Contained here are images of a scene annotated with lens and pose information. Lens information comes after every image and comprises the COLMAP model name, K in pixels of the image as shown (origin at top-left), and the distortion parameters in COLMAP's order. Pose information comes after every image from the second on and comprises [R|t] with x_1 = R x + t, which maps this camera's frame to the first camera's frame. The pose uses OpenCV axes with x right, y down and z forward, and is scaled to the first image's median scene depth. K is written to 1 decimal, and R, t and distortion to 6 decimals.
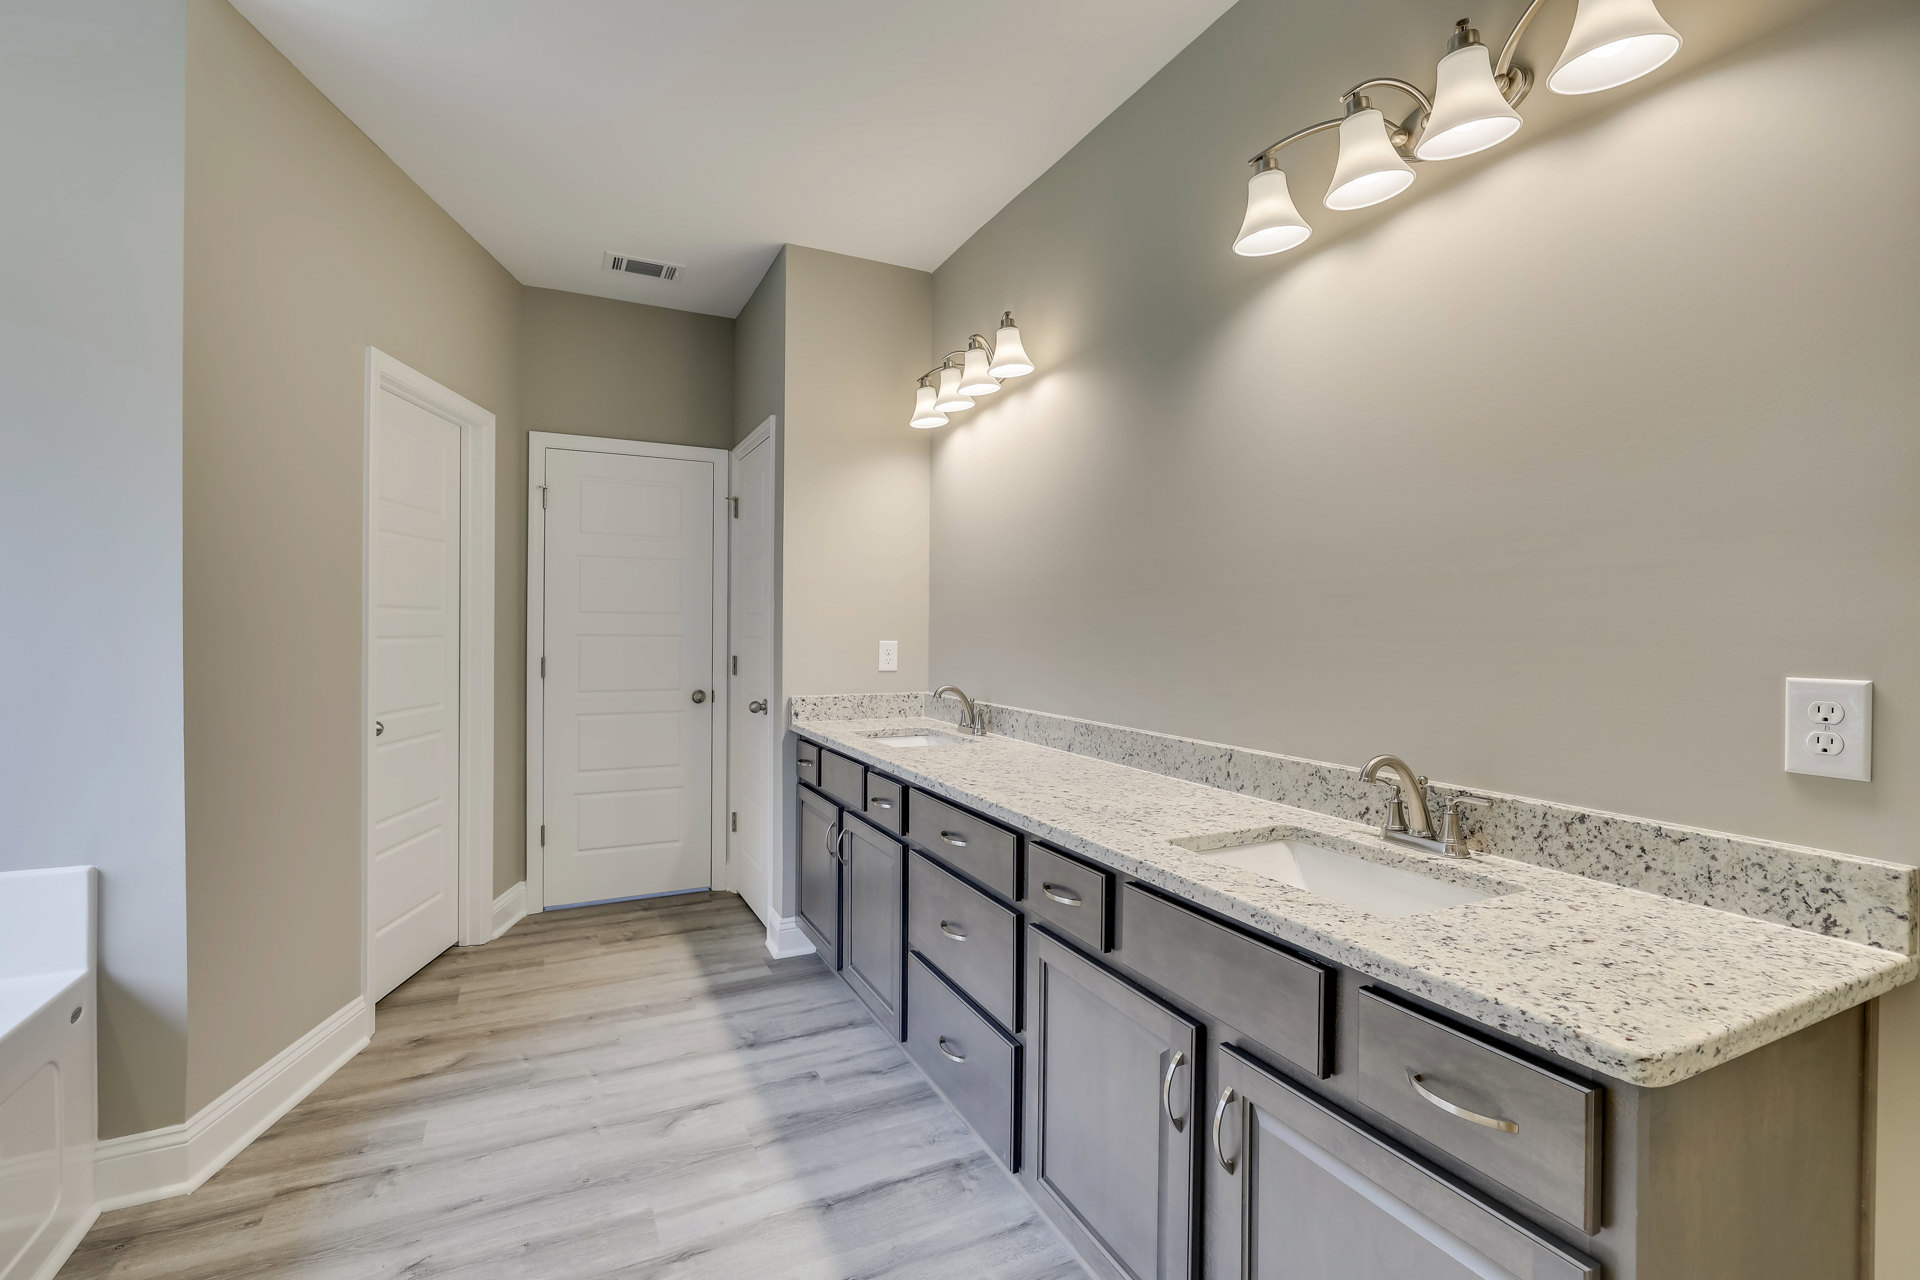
lens RADIAL K [[840.3, 0, 956.4], [0, 840.3, 632.3], [0, 0, 1]] dist [-0.007411, 0.000347]
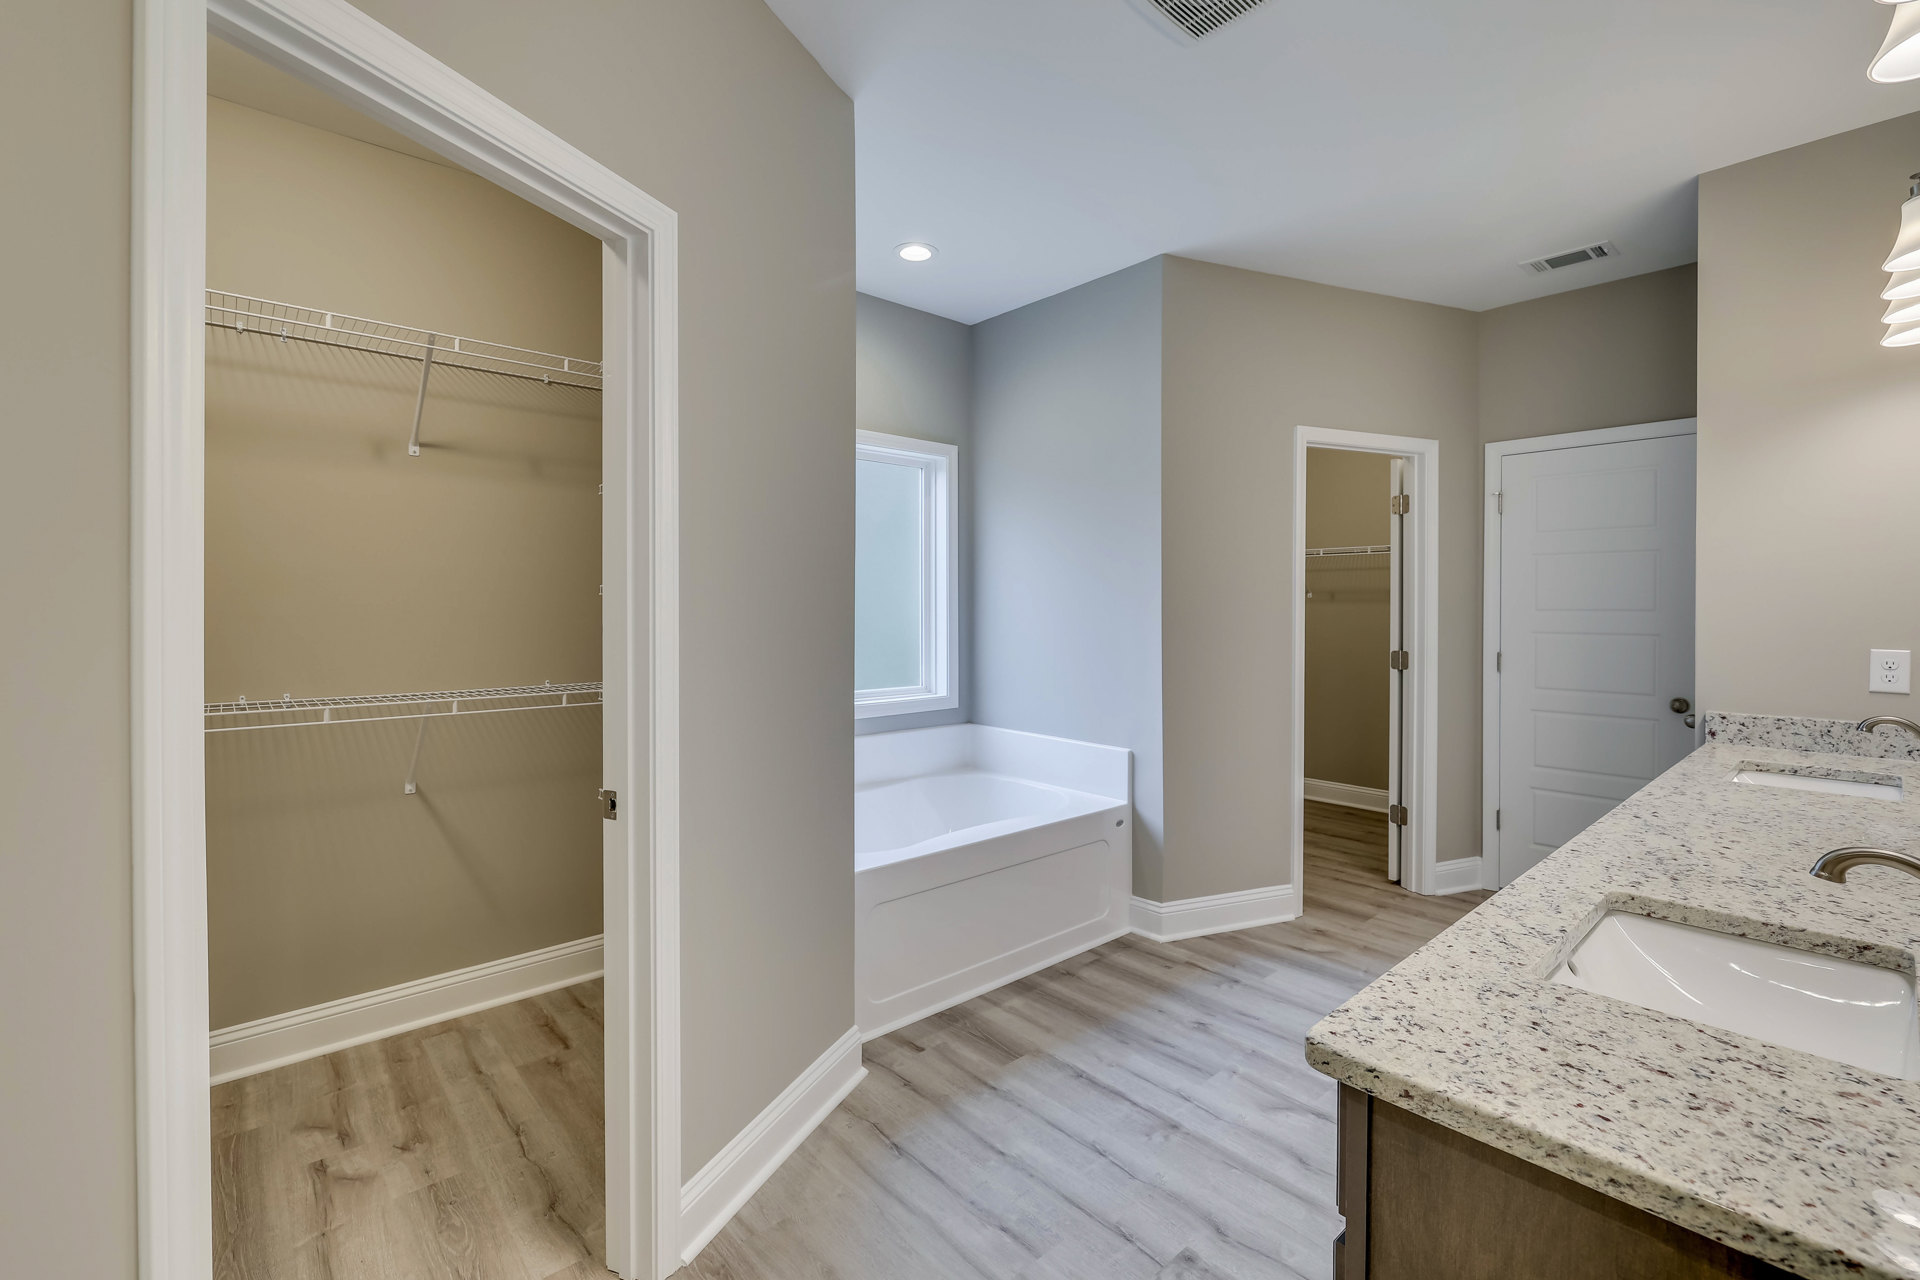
lens RADIAL K [[840.3, 0, 948.0], [0, 840.3, 619.9], [0, 0, 1]] dist [-0.007411, 0.000347]
pose [[0.257910, 0.005145, -0.966155, 0.690555], [-0.006435, 0.999973, 0.003608, -0.021852], [0.966147, 0.005287, 0.257936, 0.090451]]
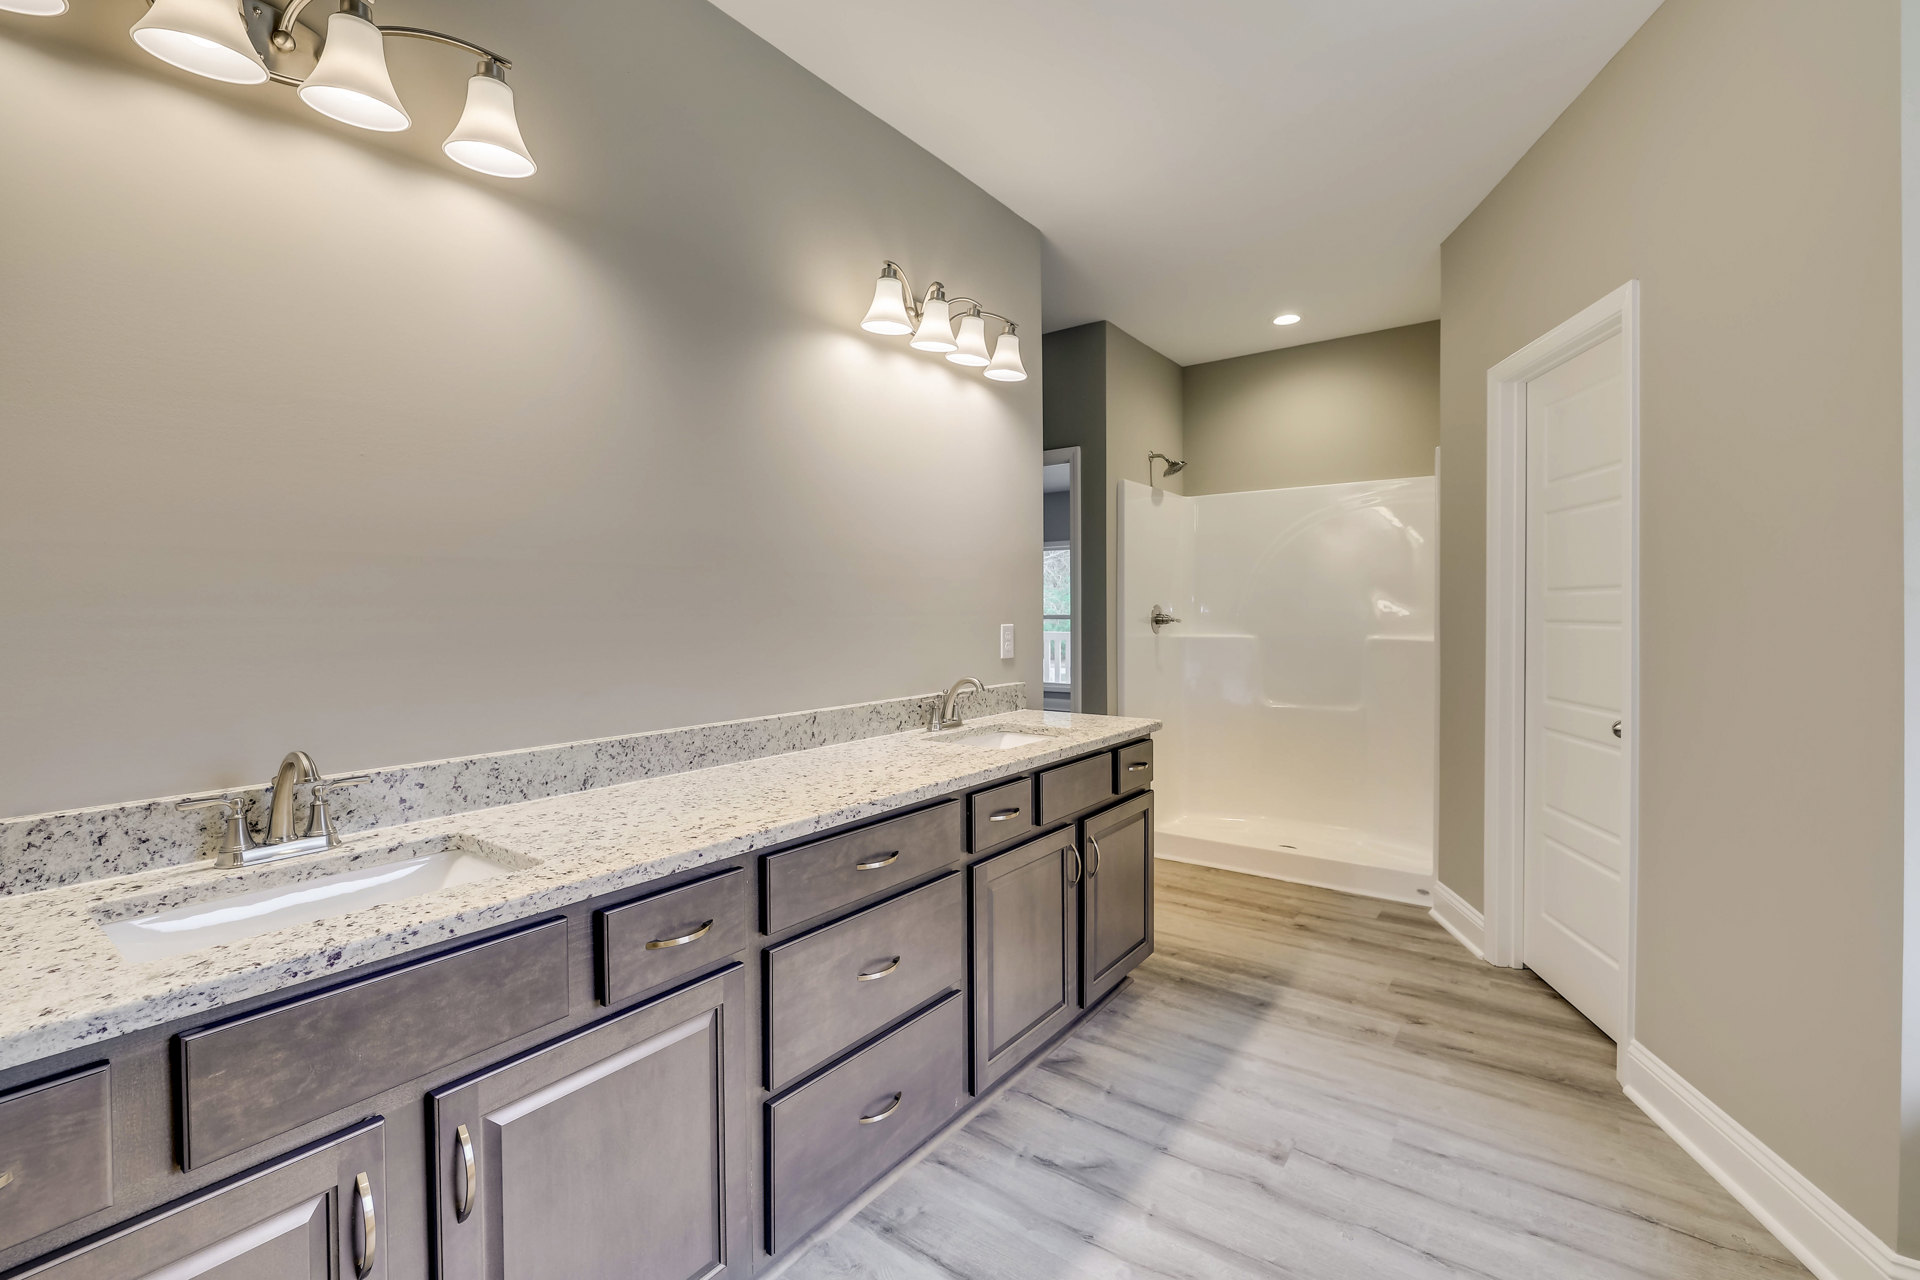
lens RADIAL K [[840.3, 0, 952.1], [0, 840.3, 632.1], [0, 0, 1]] dist [-0.007411, 0.000347]
pose [[-0.446707, -0.024958, 0.894332, -0.819720], [0.012592, 0.999336, 0.034178, -0.011731], [-0.894592, 0.026529, -0.446097, 1.361408]]
